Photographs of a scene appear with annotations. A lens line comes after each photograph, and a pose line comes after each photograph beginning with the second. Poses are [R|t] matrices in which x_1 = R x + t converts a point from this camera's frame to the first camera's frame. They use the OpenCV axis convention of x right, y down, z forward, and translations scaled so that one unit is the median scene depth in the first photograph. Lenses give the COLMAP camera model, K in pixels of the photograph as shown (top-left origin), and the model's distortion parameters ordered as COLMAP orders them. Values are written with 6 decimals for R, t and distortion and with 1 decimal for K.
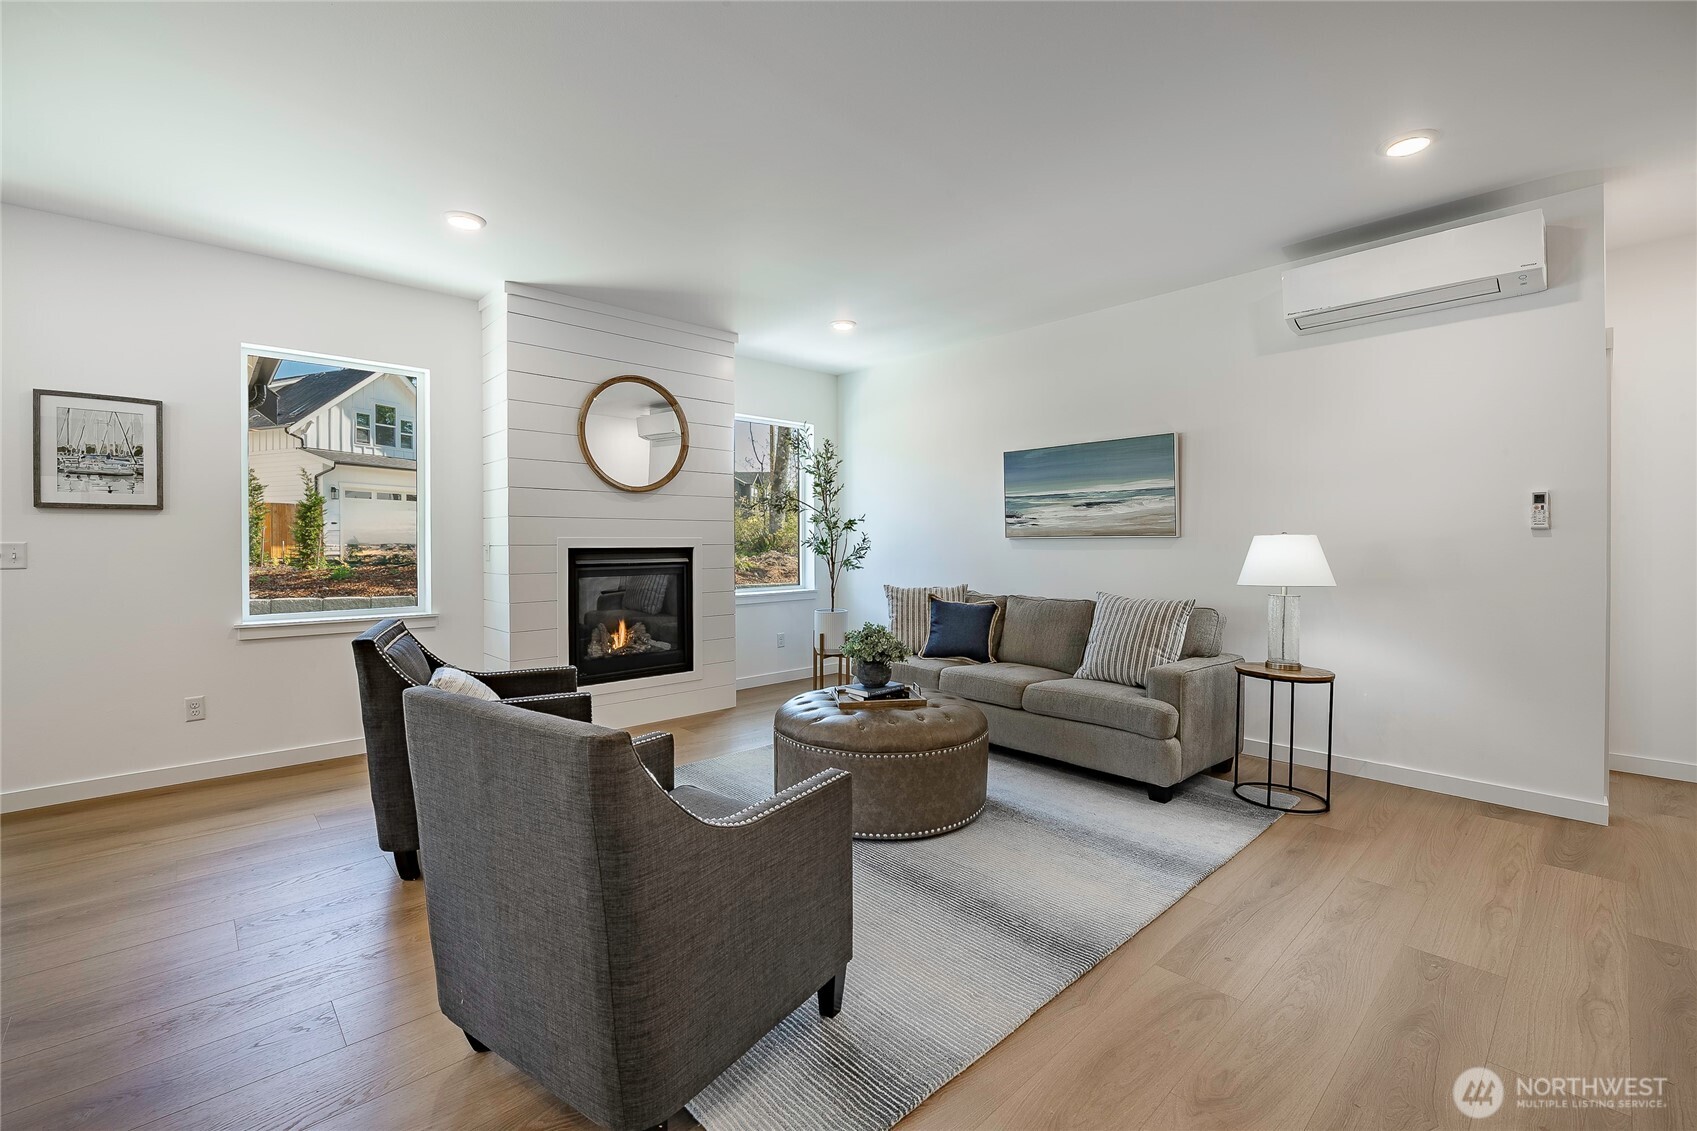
lens RADIAL K [[721.5, 0, 864.9], [0, 721.5, 544.1], [0, 0, 1]] dist [-0.000640, -0.000374]
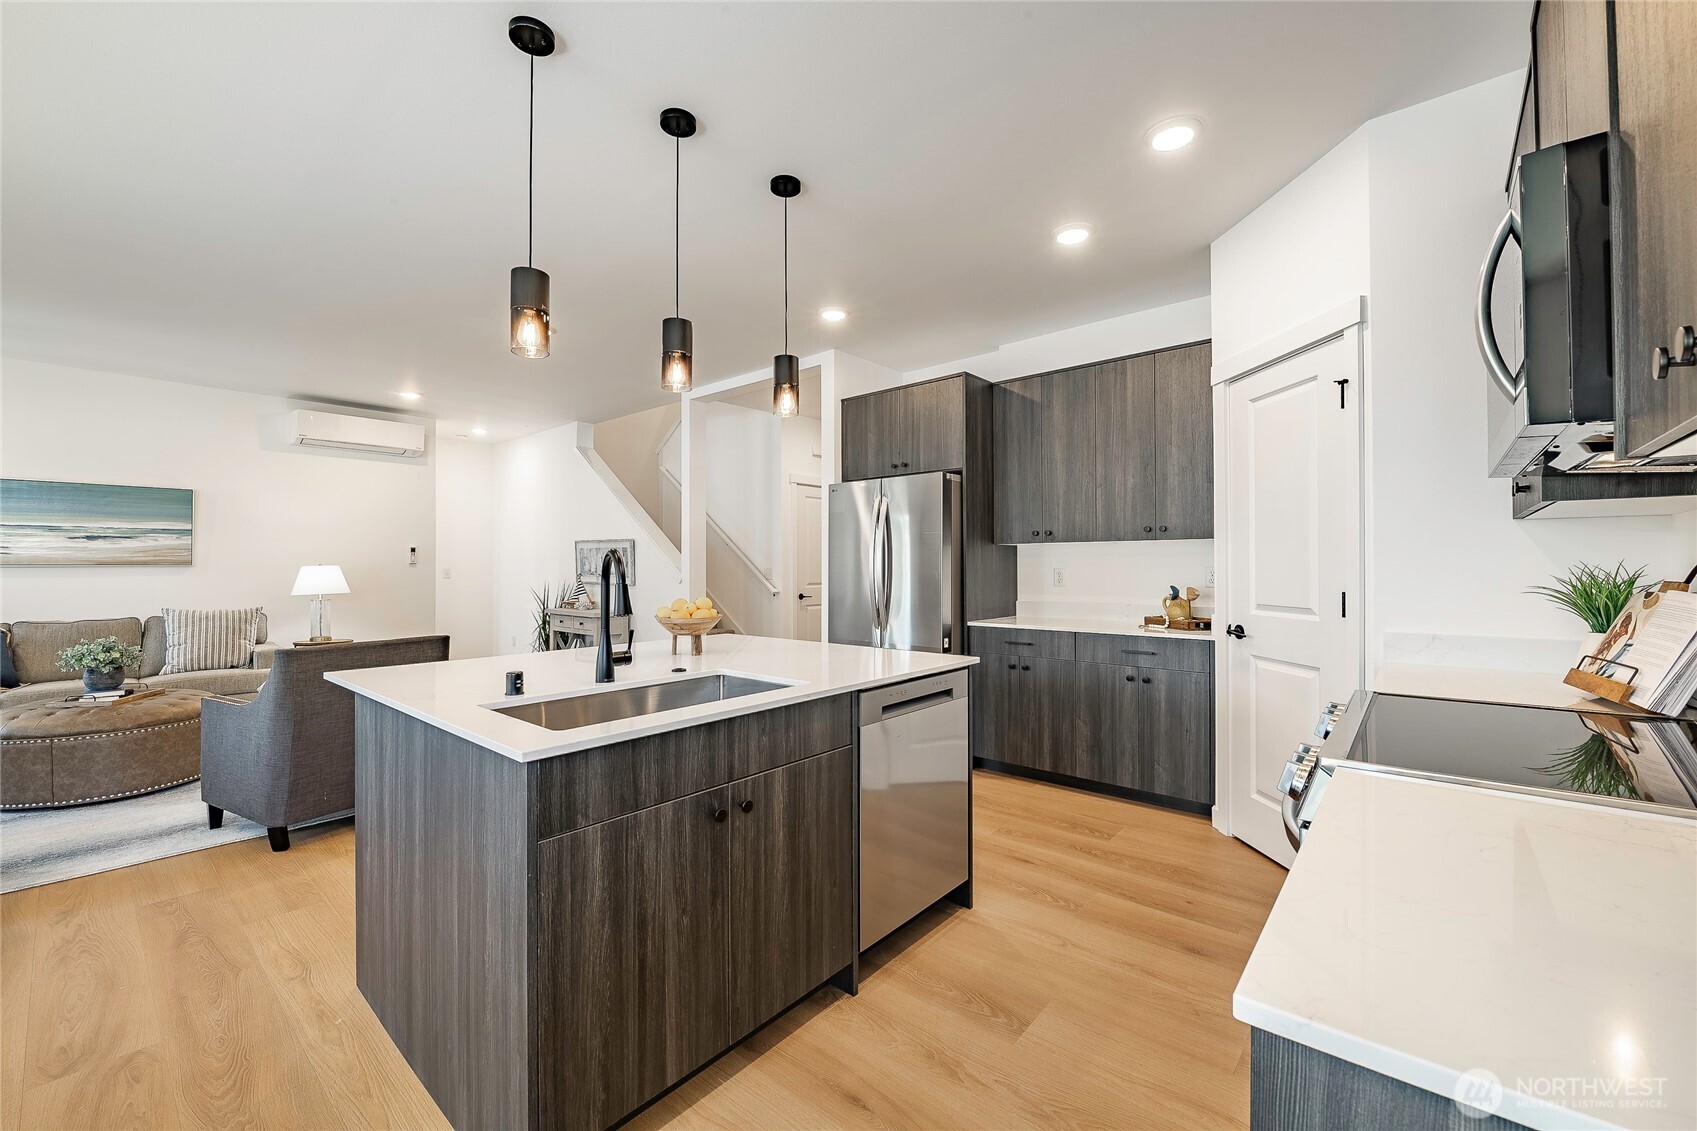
lens RADIAL K [[668.0, 0, 852.4], [0, 668.0, 574.4], [0, 0, 1]] dist [-0.011620, -0.000244]
pose [[-0.099358, -0.007799, 0.995021, -0.895410], [0.004690, 0.999955, 0.008306, 0.000706], [-0.995041, 0.005491, -0.099317, -0.107746]]
